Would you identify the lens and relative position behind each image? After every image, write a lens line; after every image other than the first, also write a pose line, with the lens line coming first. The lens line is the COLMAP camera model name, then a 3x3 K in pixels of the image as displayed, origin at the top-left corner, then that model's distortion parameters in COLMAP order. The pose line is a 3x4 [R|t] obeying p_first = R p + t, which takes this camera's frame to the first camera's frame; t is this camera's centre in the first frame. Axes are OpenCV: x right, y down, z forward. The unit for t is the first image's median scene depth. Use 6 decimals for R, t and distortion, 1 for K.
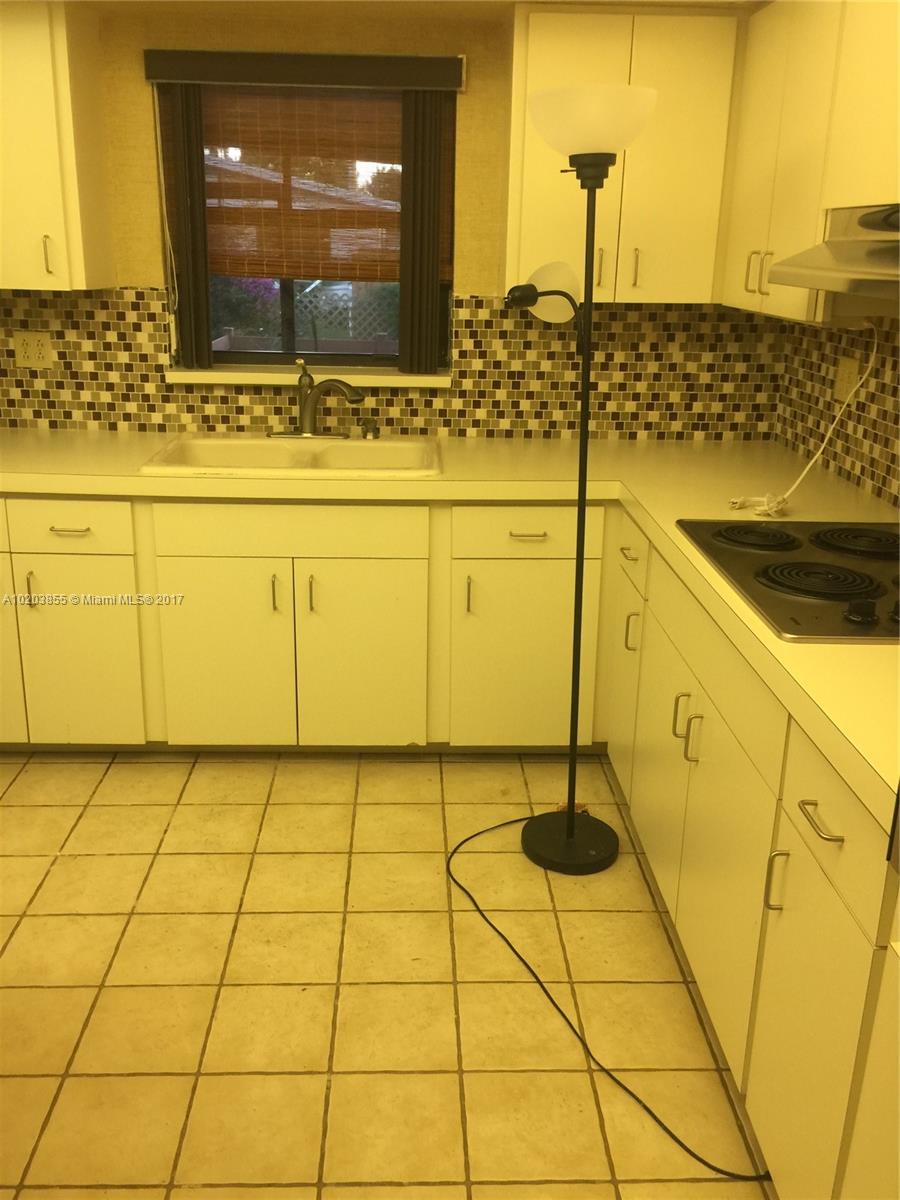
lens RADIAL K [[1005.7, 0, 449.7], [0, 1005.7, 599.2], [0, 0, 1]] dist [0.000510, 0.030156]
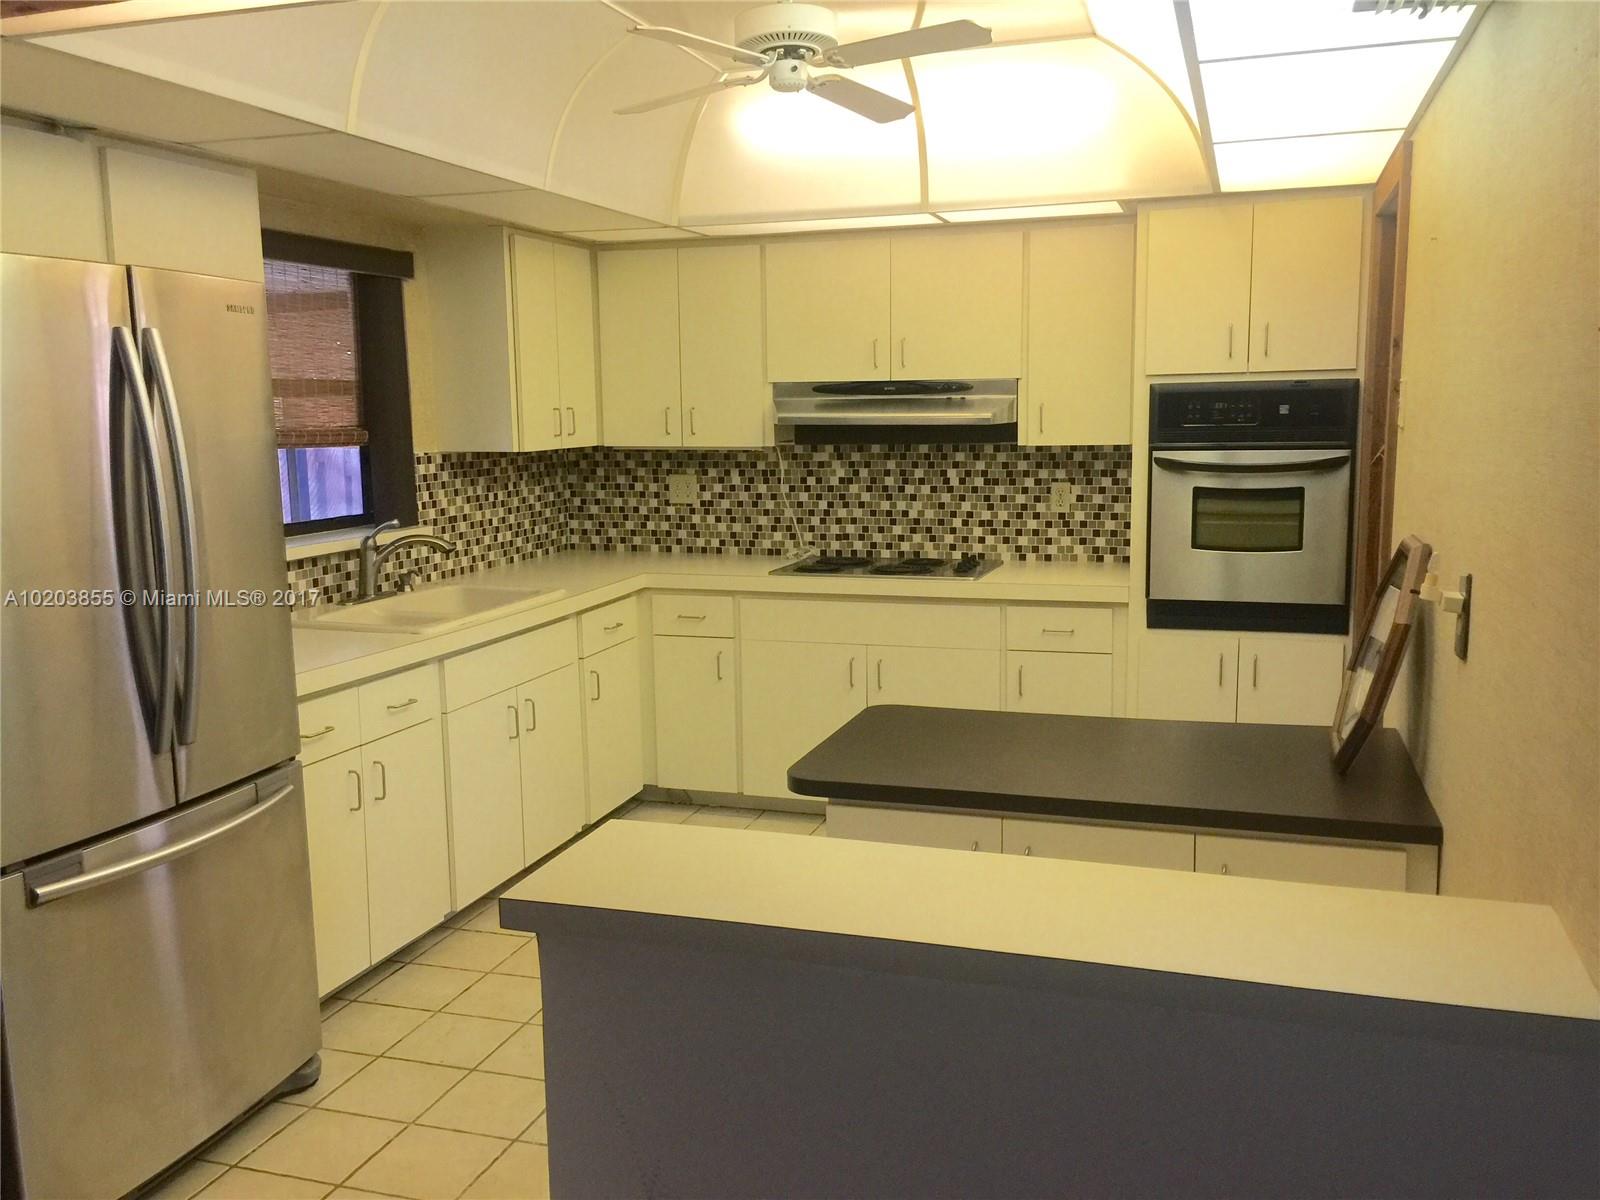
lens RADIAL K [[1367.9, 0, 798.4], [0, 1367.9, 605.5], [0, 0, 1]] dist [0.064813, -0.092604]
pose [[0.348080, -0.161112, 0.923517, -1.225015], [0.330918, 0.942822, 0.039755, -0.067079], [-0.877117, 0.291770, 0.381493, 0.112507]]
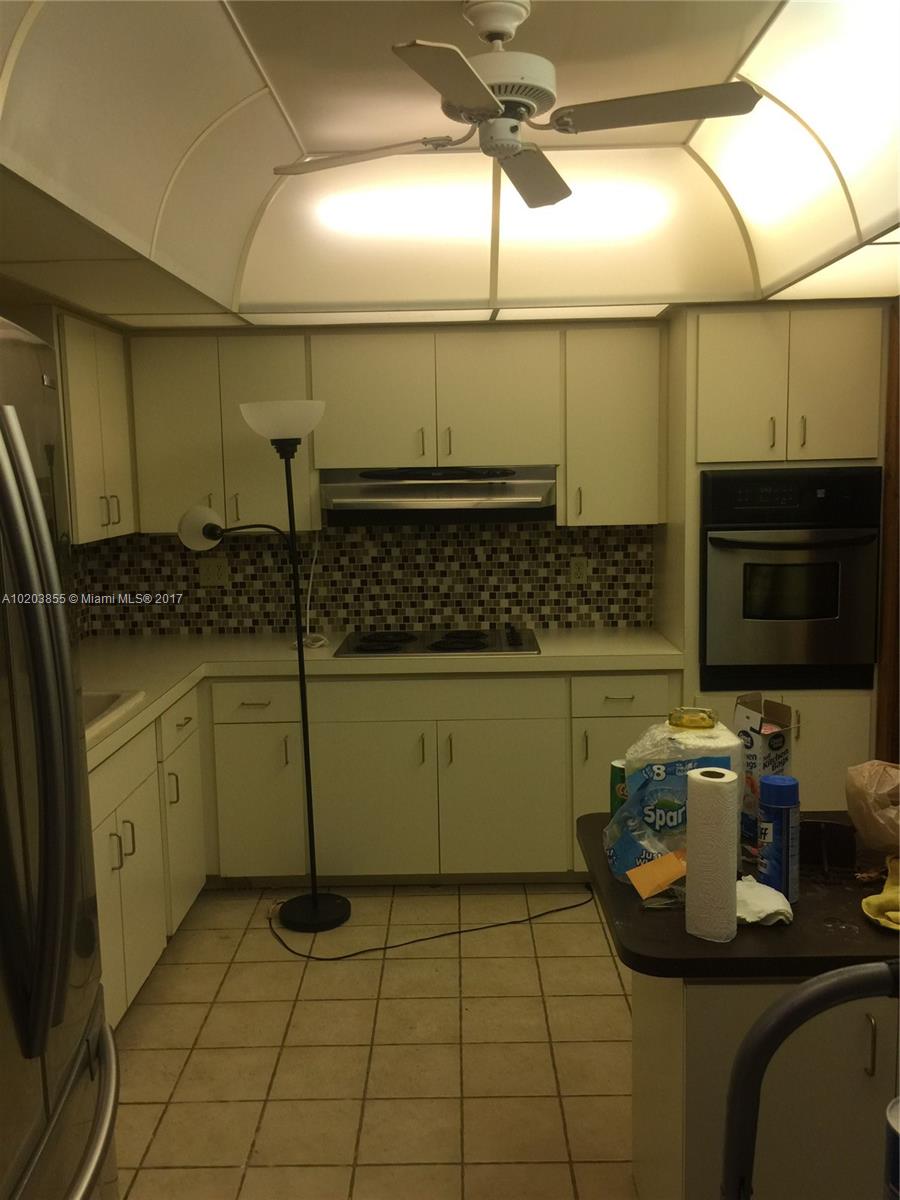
lens RADIAL K [[1025.9, 0, 449.3], [0, 1025.9, 595.7], [0, 0, 1]] dist [0.064813, -0.092604]
pose [[0.055315, -0.144103, 0.988015, -0.955915], [0.351901, 0.928850, 0.115772, -0.203001], [-0.934401, 0.341280, 0.102090, 0.446798]]
